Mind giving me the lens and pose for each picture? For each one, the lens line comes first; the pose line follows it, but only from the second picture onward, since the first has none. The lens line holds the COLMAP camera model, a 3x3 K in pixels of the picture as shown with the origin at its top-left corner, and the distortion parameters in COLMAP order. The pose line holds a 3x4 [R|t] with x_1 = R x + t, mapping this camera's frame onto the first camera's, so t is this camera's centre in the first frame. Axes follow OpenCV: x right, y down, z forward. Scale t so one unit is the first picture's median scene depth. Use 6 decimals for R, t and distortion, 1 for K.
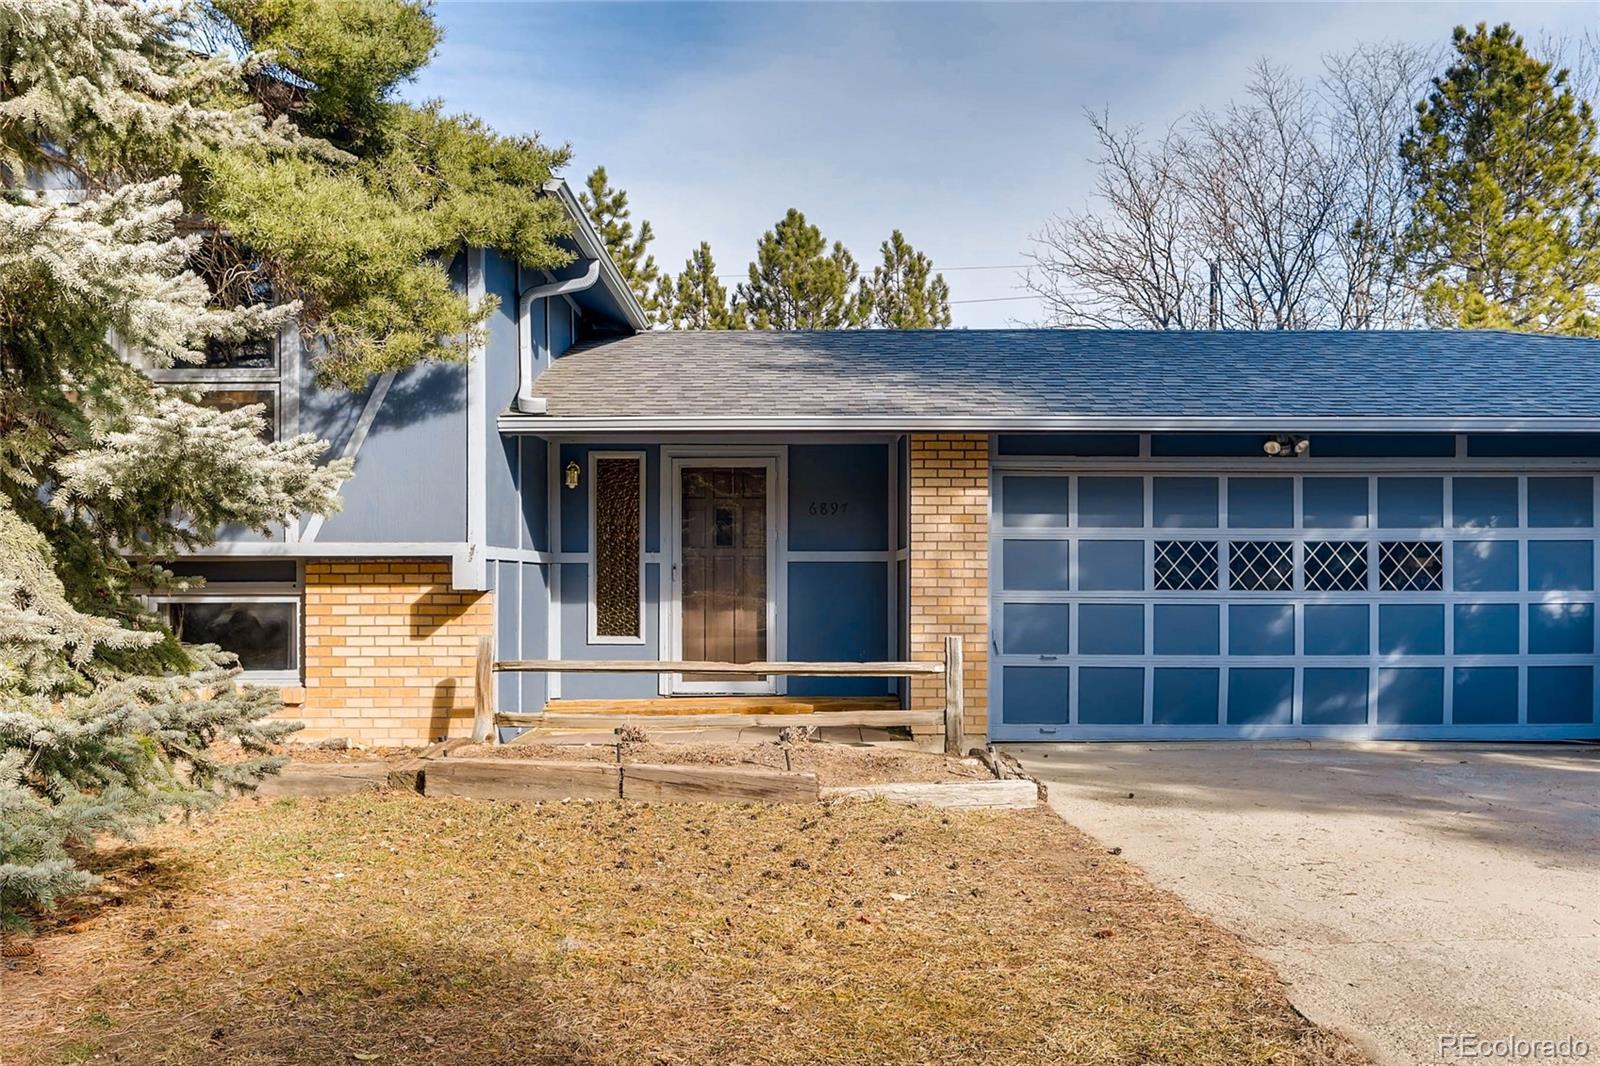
lens RADIAL K [[1365.0, 0, 800.0], [0, 1365.0, 533.0], [0, 0, 1]] dist [0.005612, 0.001039]
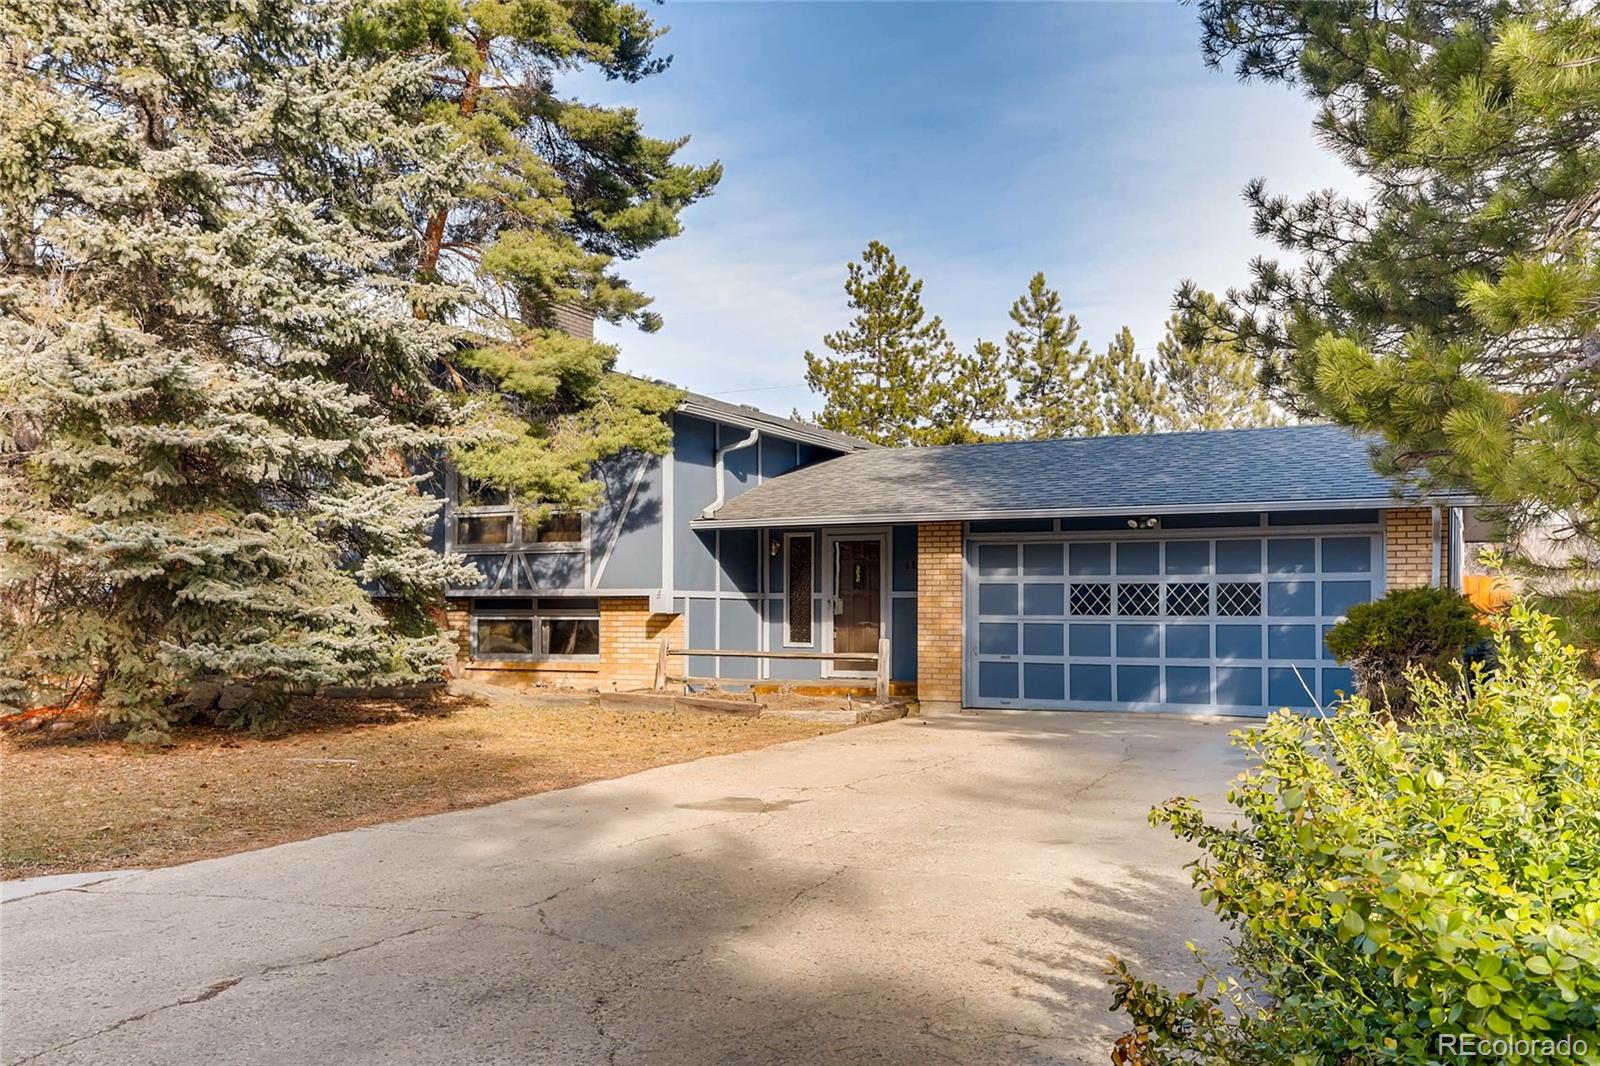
lens RADIAL K [[1352.6, 0, 800.0], [0, 1352.6, 533.0], [0, 0, 1]] dist [0.001579, 0.000911]
pose [[0.887256, -0.025665, -0.460562, 0.705655], [0.013422, 0.999465, -0.029838, -0.010738], [0.461082, 0.020292, 0.887126, -0.538182]]
